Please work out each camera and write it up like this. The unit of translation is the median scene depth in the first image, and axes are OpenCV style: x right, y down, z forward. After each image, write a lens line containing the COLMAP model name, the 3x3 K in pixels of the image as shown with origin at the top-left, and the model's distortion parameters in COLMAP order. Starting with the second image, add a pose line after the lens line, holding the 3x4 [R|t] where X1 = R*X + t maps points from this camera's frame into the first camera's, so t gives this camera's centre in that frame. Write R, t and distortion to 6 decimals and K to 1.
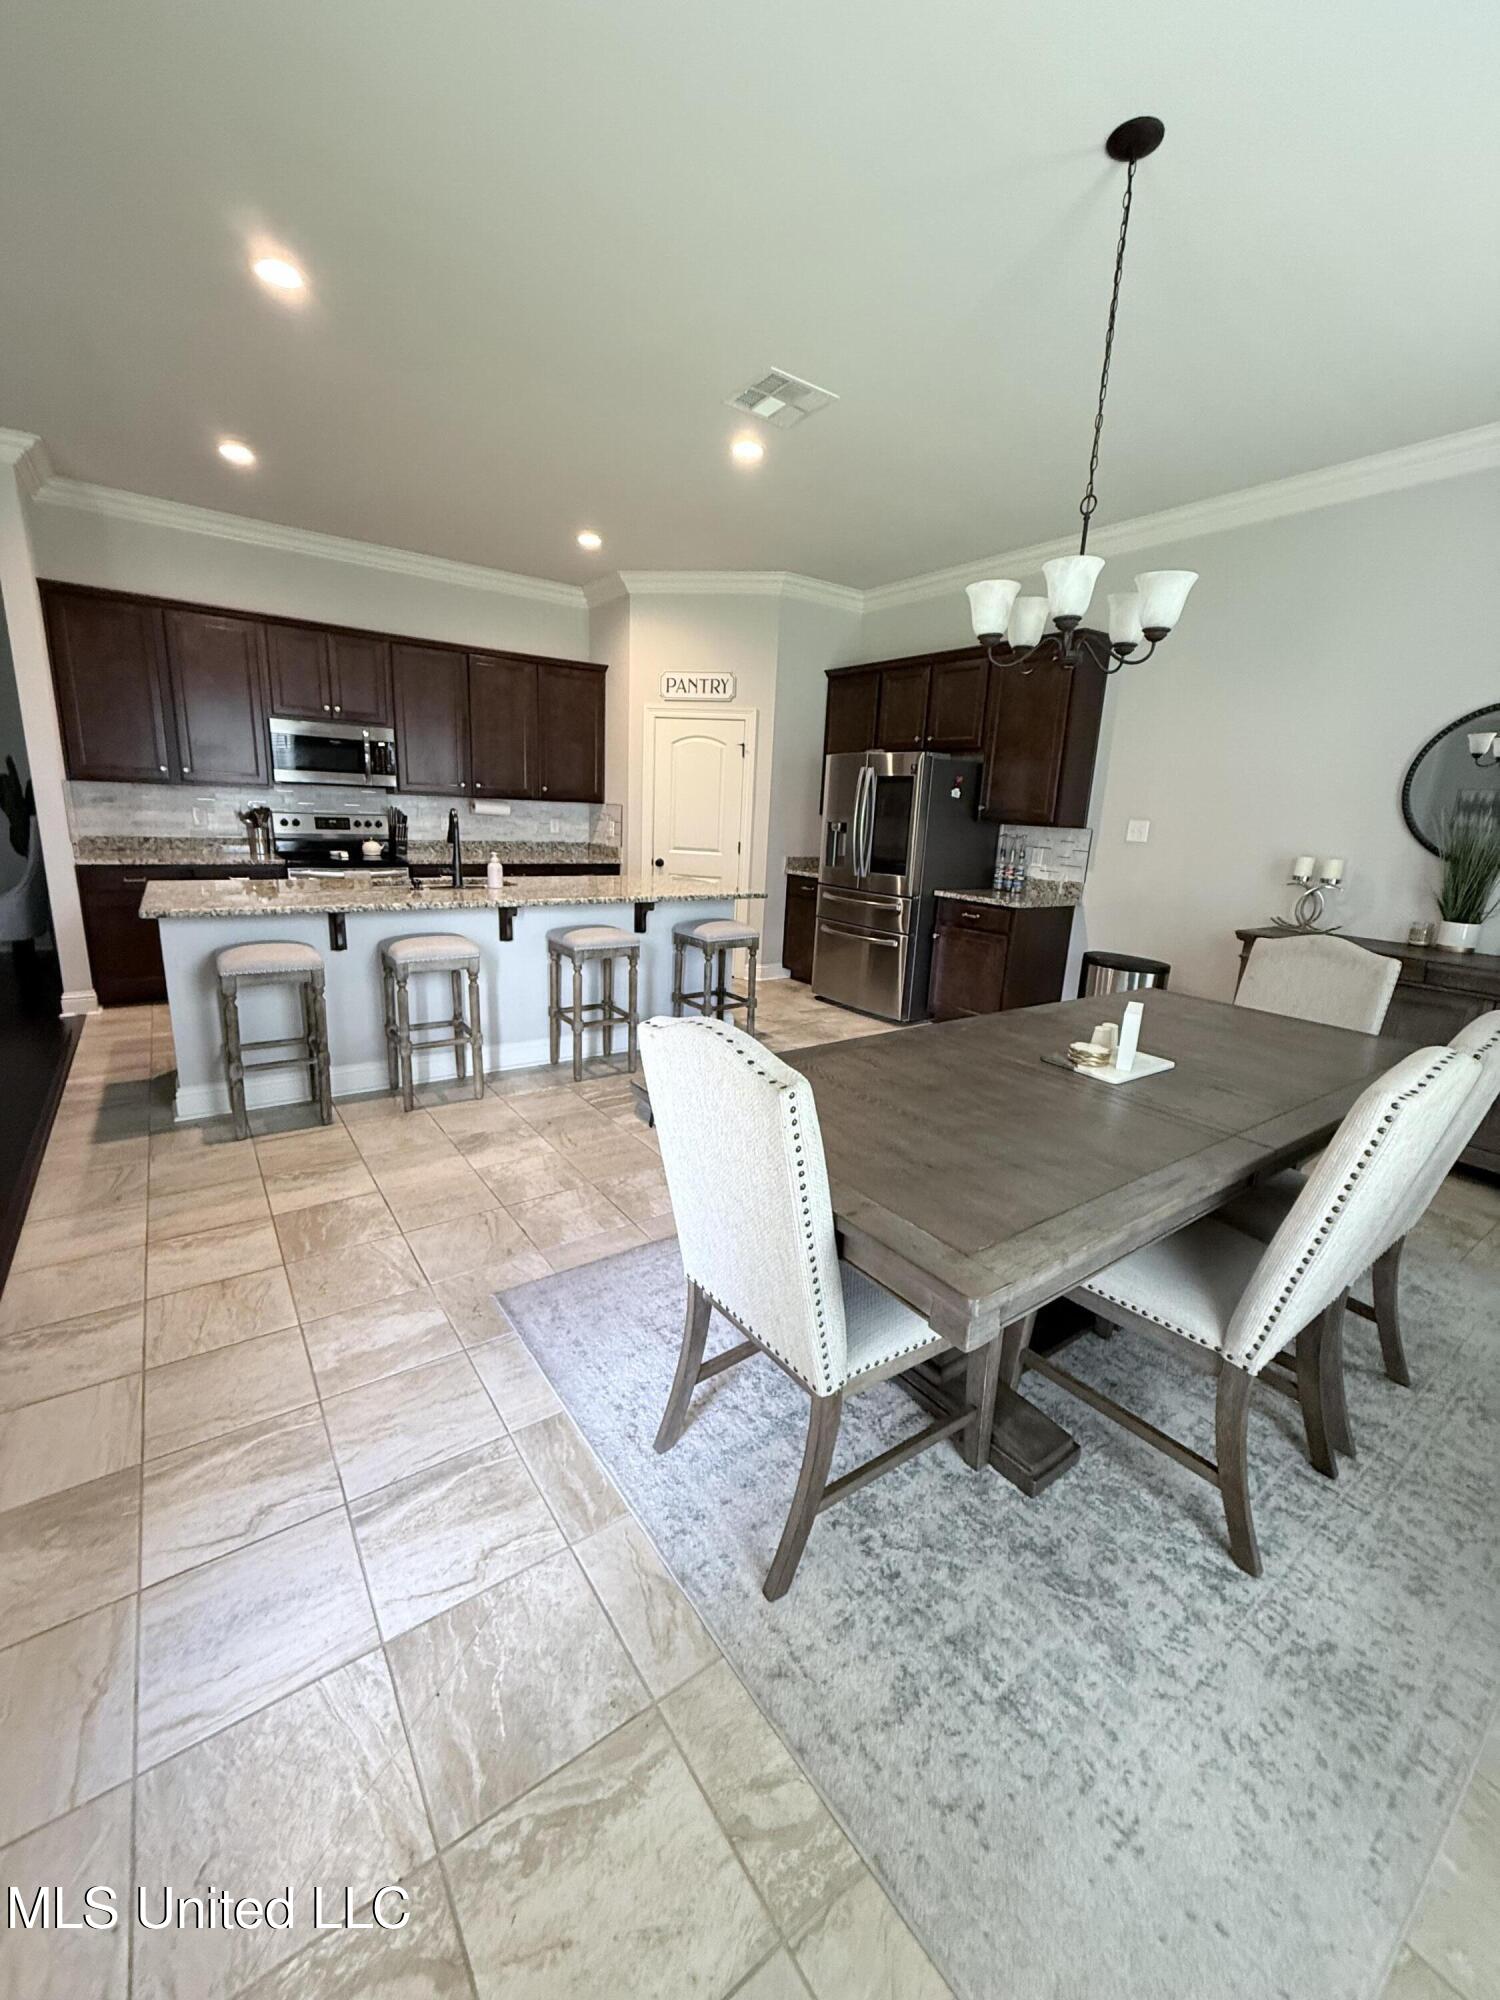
lens RADIAL K [[798.4, 0, 748.4], [0, 798.4, 995.7], [0, 0, 1]] dist [-0.000322, -0.000229]
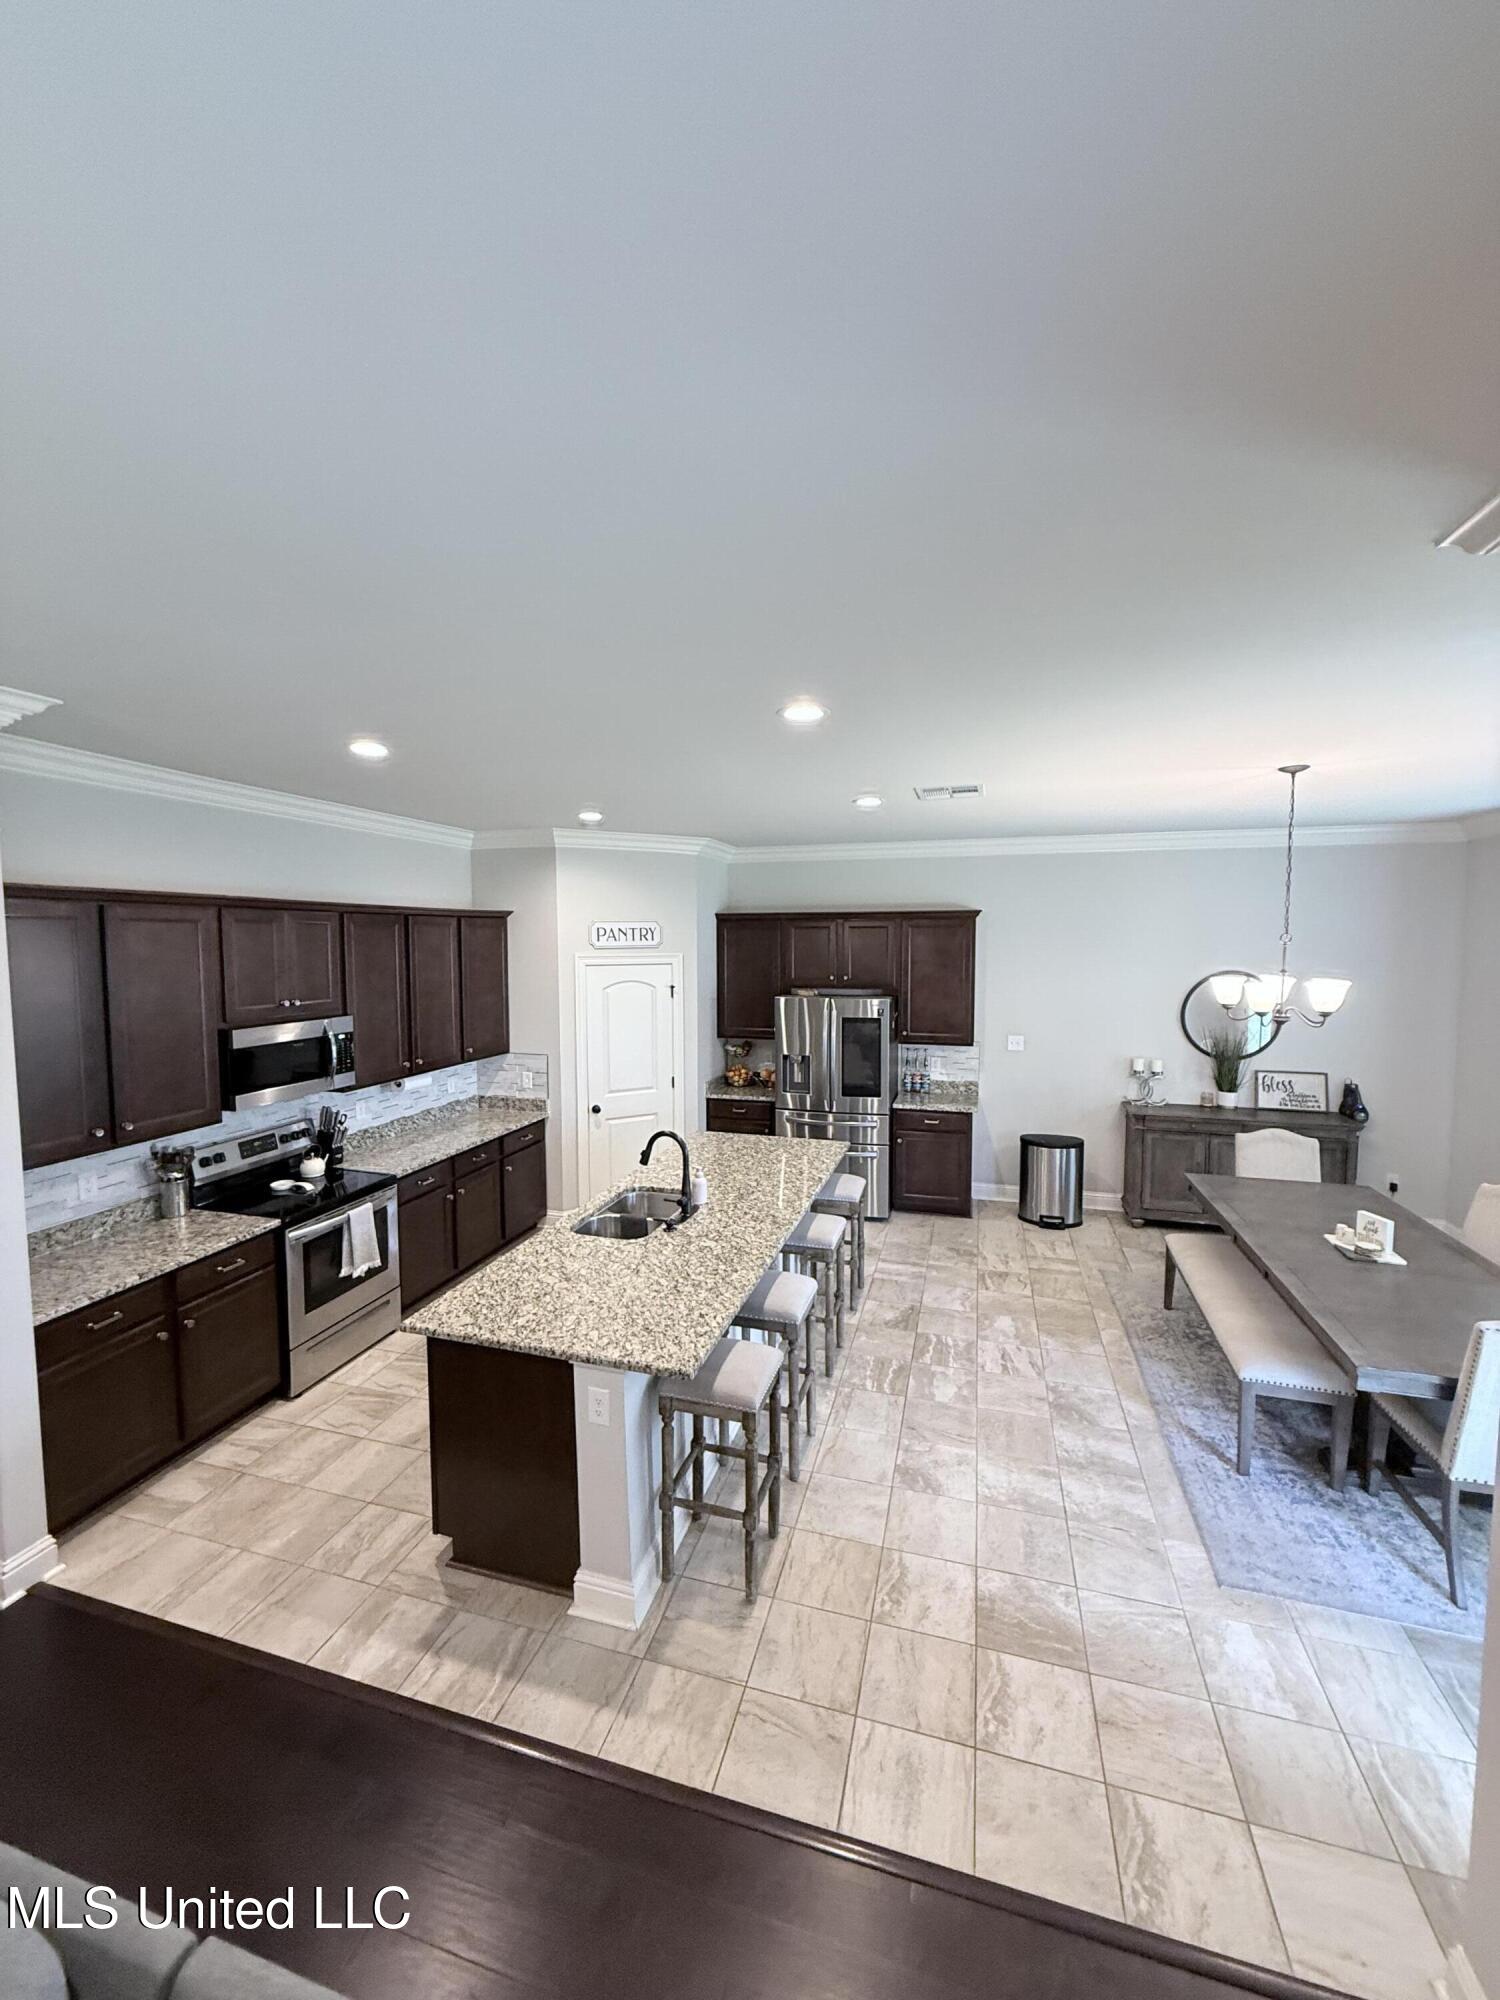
lens RADIAL K [[798.4, 0, 745.6], [0, 798.4, 1000.7], [0, 0, 1]] dist [-0.000322, -0.000229]
pose [[0.784779, -0.097172, 0.612110, -0.672954], [0.180942, 0.980528, -0.076325, -0.233014], [-0.592775, 0.170655, 0.787080, 0.142256]]
